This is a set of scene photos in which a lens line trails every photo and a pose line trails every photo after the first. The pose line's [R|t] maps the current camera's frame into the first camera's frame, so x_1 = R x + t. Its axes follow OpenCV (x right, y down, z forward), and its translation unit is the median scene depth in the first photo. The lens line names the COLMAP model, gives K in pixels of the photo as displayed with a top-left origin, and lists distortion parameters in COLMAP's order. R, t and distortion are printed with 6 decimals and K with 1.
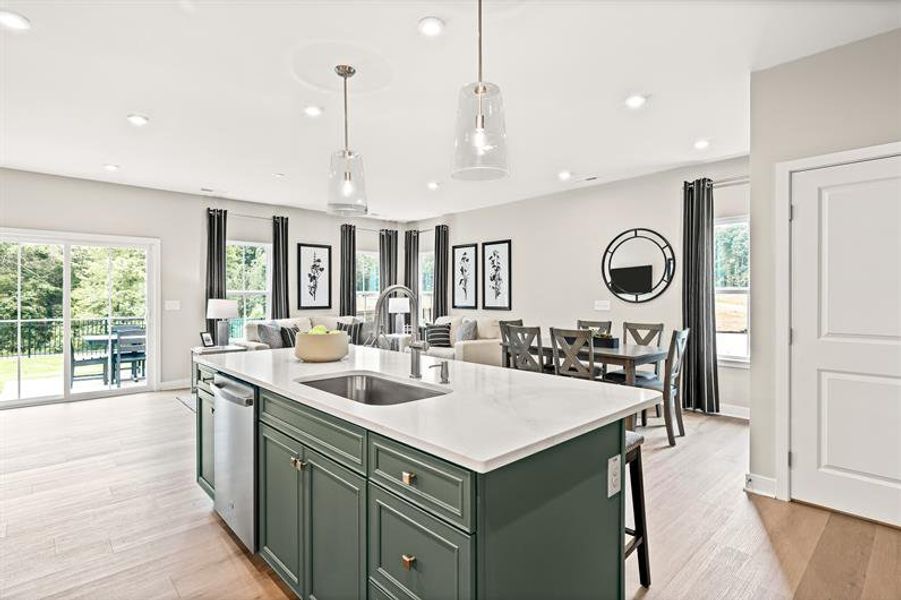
lens RADIAL K [[447.2, 0, 456.3], [0, 447.2, 296.6], [0, 0, 1]] dist [-0.000027, -0.000288]
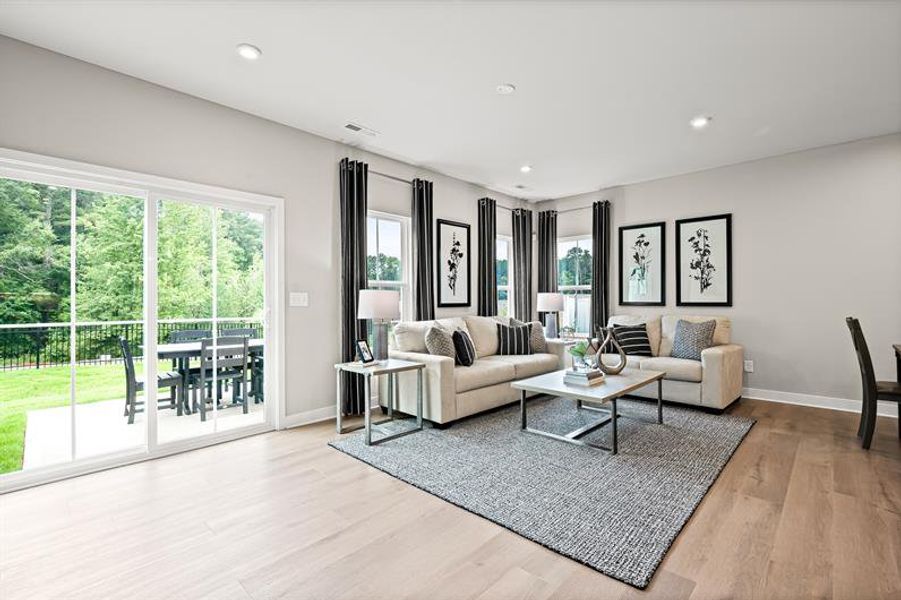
lens RADIAL K [[405.8, 0, 454.3], [0, 405.8, 298.7], [0, 0, 1]] dist [-0.000761, 0.000057]
pose [[0.998260, -0.003283, 0.058880, -0.376203], [0.003687, 0.999970, -0.006753, 0.019491], [-0.058857, 0.006958, 0.998242, 0.326694]]
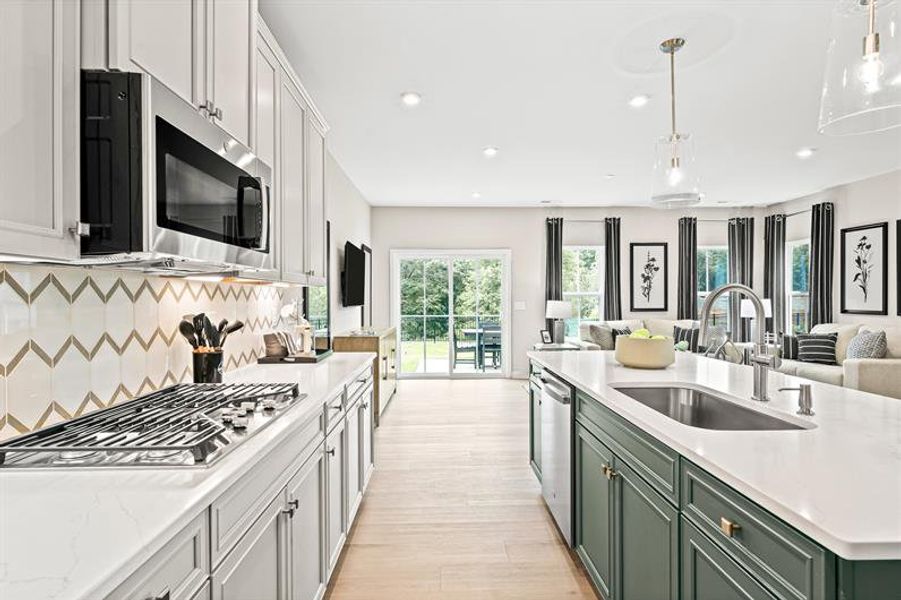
lens RADIAL K [[450.3, 0, 450.5], [0, 450.3, 300.0], [0, 0, 1]] dist [-0.003571, 0.000786]
pose [[0.742841, 0.000413, -0.669468, 0.009494], [0.002453, 0.999991, 0.003338, -0.000020], [0.669463, -0.004122, 0.742834, 0.013484]]
